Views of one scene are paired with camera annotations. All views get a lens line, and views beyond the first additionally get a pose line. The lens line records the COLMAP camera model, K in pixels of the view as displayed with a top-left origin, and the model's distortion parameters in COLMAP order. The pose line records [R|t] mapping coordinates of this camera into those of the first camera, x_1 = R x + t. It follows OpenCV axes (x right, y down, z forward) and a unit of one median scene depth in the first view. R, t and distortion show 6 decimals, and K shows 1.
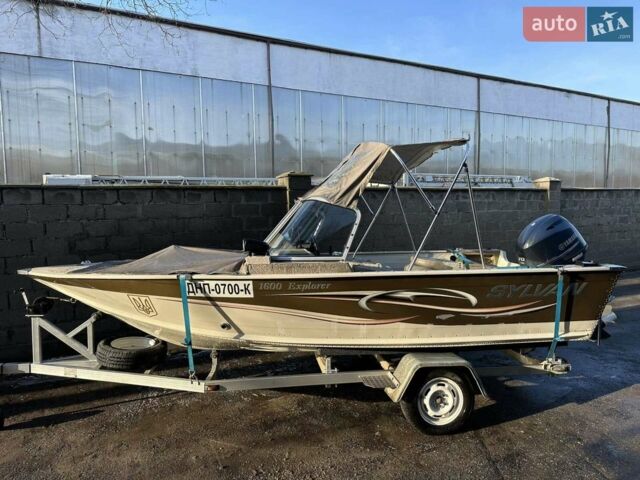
lens RADIAL K [[439.9, 0, 320.0], [0, 439.9, 240.0], [0, 0, 1]] dist [0.078103, -0.108495]
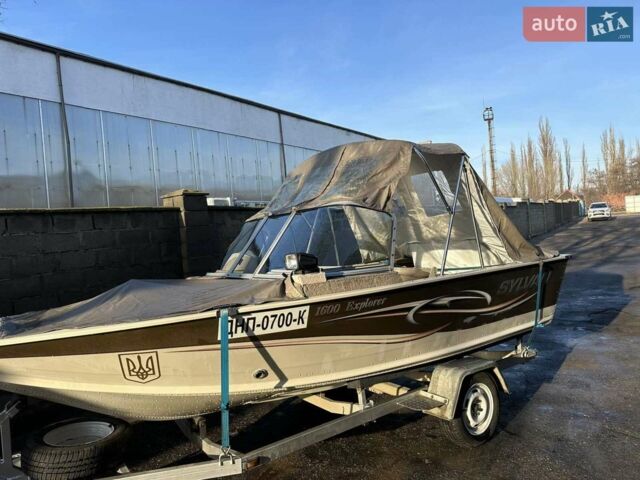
lens RADIAL K [[439.9, 0, 320.0], [0, 439.9, 240.0], [0, 0, 1]] dist [0.078103, -0.108495]
pose [[0.891294, -0.065075, 0.448731, -0.449672], [0.097536, 0.993996, -0.049581, 0.016786], [-0.442811, 0.087959, 0.892290, 0.269584]]
